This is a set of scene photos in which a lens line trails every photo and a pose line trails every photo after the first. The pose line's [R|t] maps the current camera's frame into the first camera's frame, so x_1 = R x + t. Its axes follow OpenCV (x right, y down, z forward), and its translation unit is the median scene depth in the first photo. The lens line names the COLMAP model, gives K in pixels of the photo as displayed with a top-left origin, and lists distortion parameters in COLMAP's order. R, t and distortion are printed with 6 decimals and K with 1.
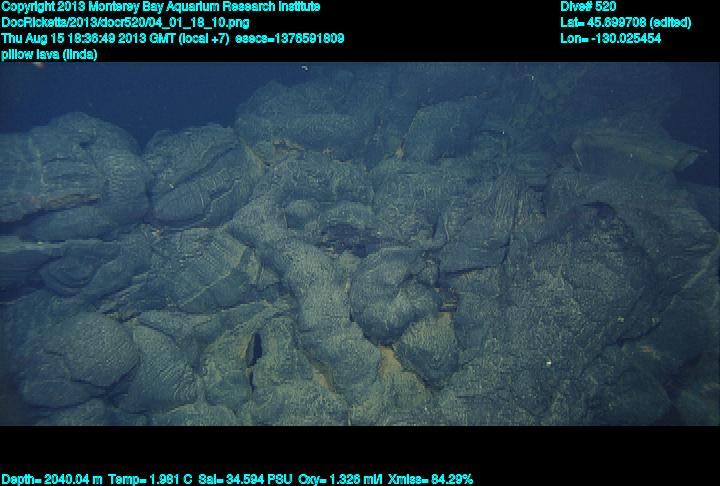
lens RADIAL K [[433.6, 0, 369.5], [0, 433.6, 245.4], [0, 0, 1]] dist [-0.002242, 0.085881]
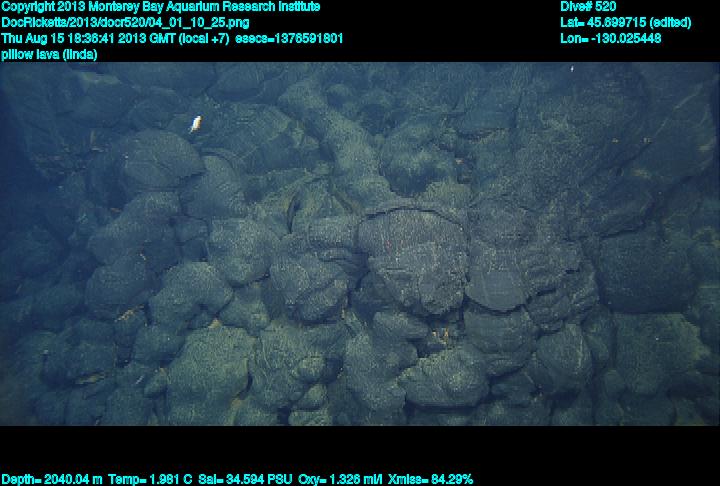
lens RADIAL K [[433.6, 0, 369.5], [0, 433.6, 245.4], [0, 0, 1]] dist [-0.002242, 0.085881]
pose [[0.996485, 0.042584, -0.072141, 0.022357], [-0.046418, 0.997551, -0.052327, 0.421159], [0.069736, 0.055491, 0.996021, -0.134251]]
